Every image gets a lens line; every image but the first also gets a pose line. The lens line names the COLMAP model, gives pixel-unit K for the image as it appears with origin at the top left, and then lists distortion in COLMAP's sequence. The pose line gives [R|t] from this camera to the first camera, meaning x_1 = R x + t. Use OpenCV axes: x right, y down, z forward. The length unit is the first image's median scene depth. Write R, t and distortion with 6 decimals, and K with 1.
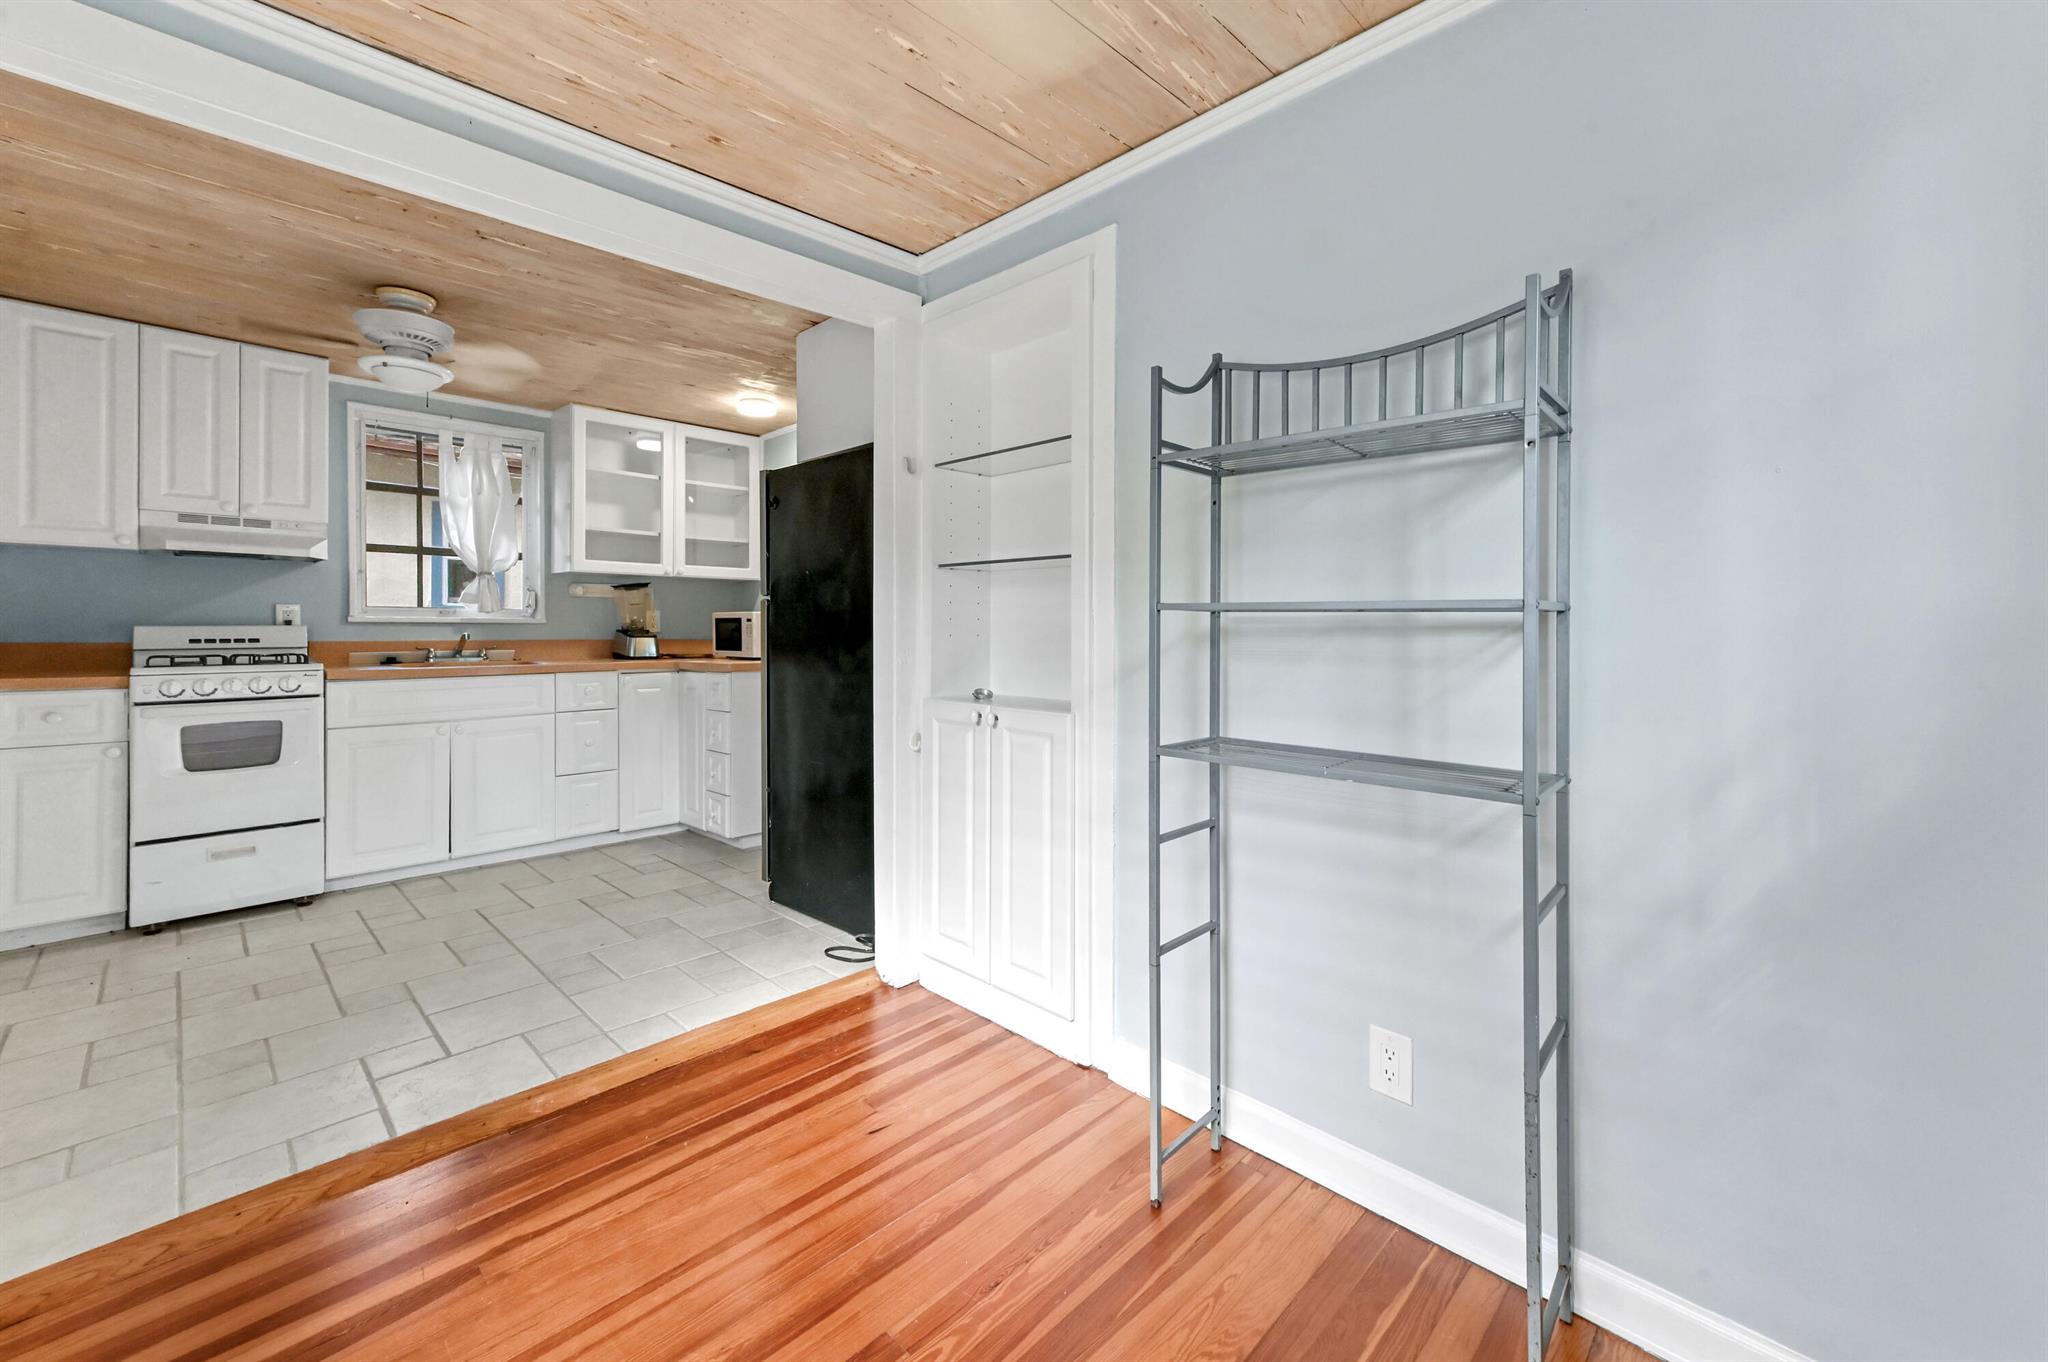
lens RADIAL K [[831.3, 0, 1031.6], [0, 831.3, 644.6], [0, 0, 1]] dist [0.014865, -0.000136]
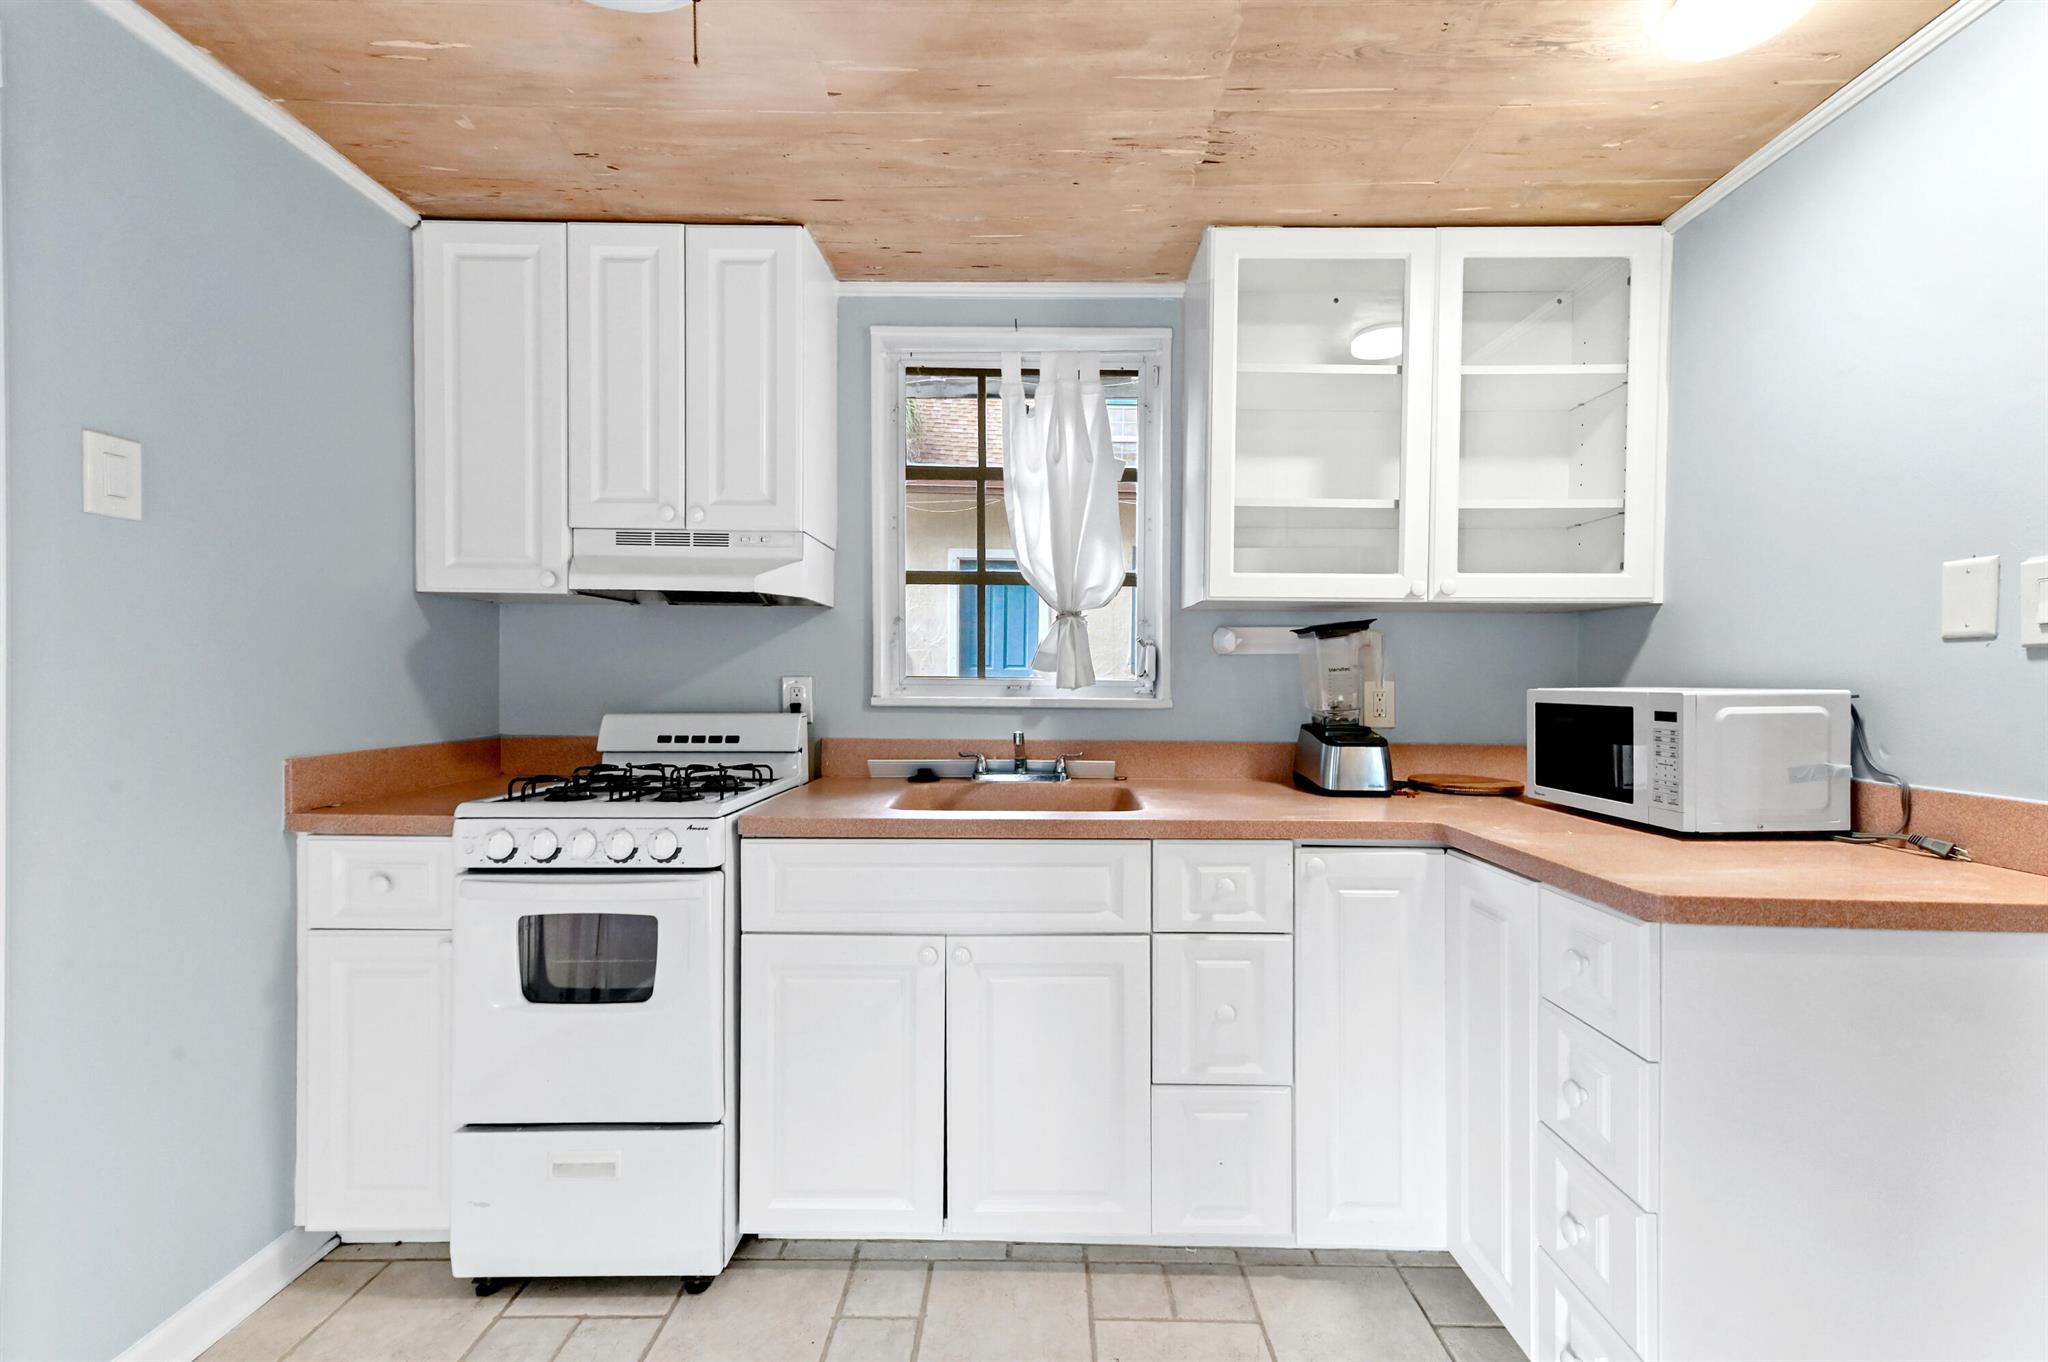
lens RADIAL K [[845.8, 0, 1028.5], [0, 845.8, 673.8], [0, 0, 1]] dist [0.000569, -0.000027]
pose [[0.690191, -0.003279, -0.723620, -0.291156], [-0.018952, 0.999565, -0.022607, -0.035892], [0.723379, 0.029318, 0.689829, 0.627437]]
